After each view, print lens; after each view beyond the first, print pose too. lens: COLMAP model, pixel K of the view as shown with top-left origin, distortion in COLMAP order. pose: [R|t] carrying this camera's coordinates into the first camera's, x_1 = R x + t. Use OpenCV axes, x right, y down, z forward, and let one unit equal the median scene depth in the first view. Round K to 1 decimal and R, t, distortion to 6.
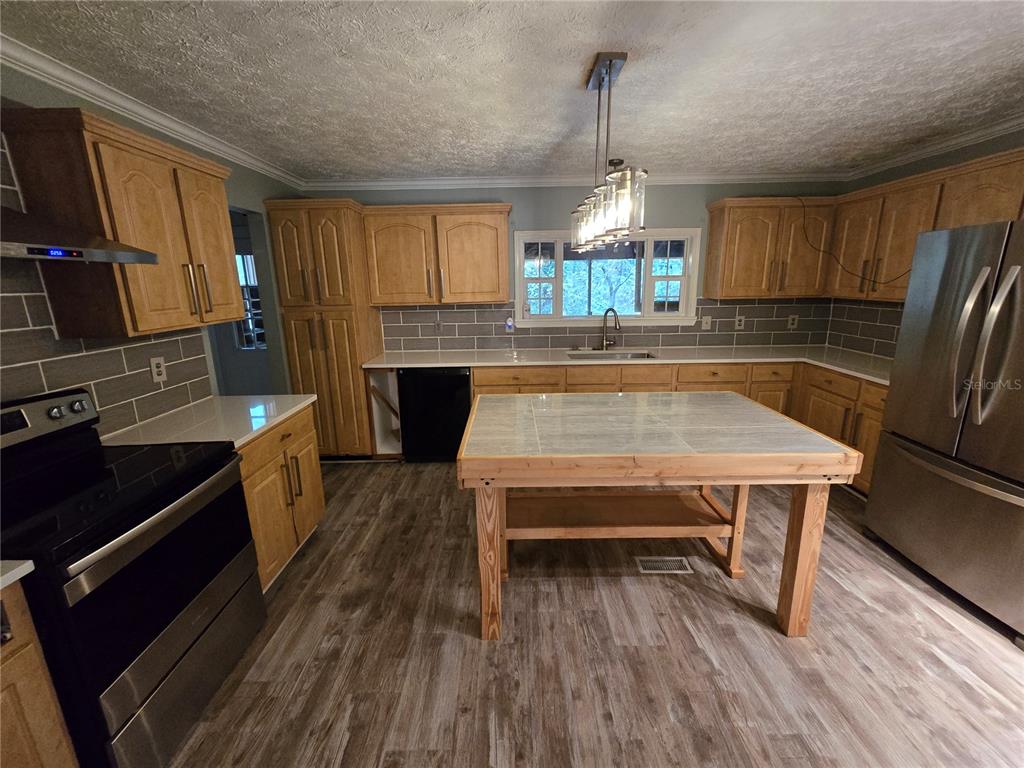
lens RADIAL K [[416.3, 0, 510.3], [0, 416.3, 377.3], [0, 0, 1]] dist [-0.001438, 0.000348]
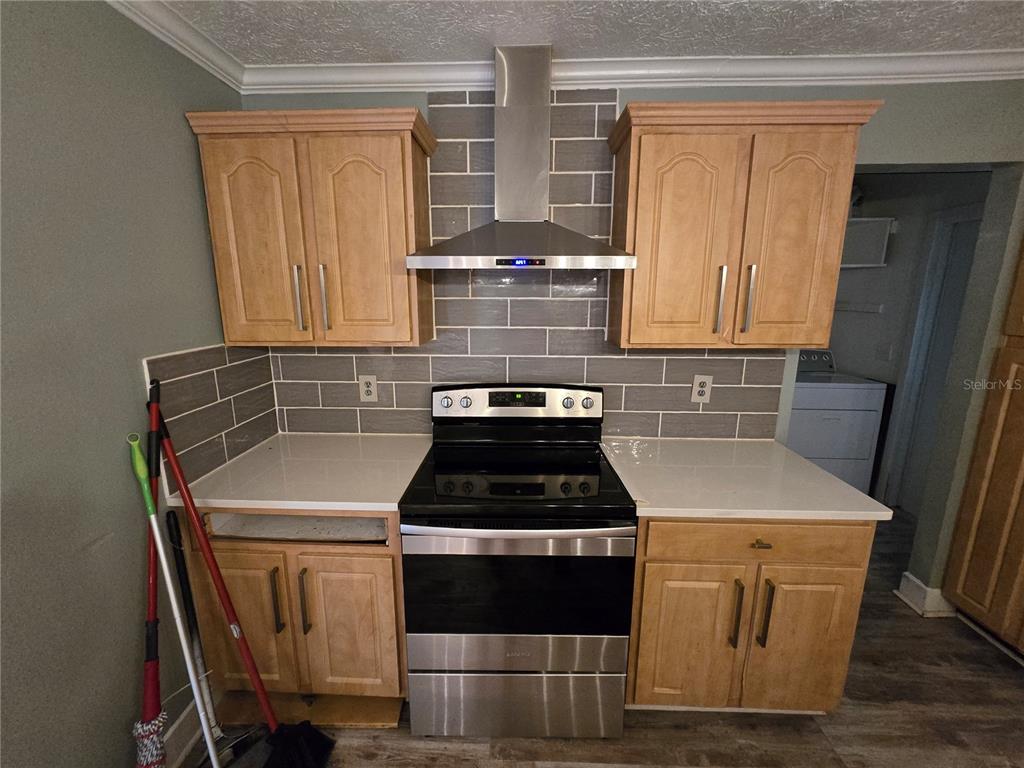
lens RADIAL K [[416.3, 0, 510.3], [0, 416.3, 377.3], [0, 0, 1]] dist [-0.001438, 0.000348]
pose [[-0.039264, 0.209953, -0.976923, 0.015082], [-0.222745, 0.951237, 0.213385, -0.143004], [0.974086, 0.225984, 0.009417, 0.614777]]
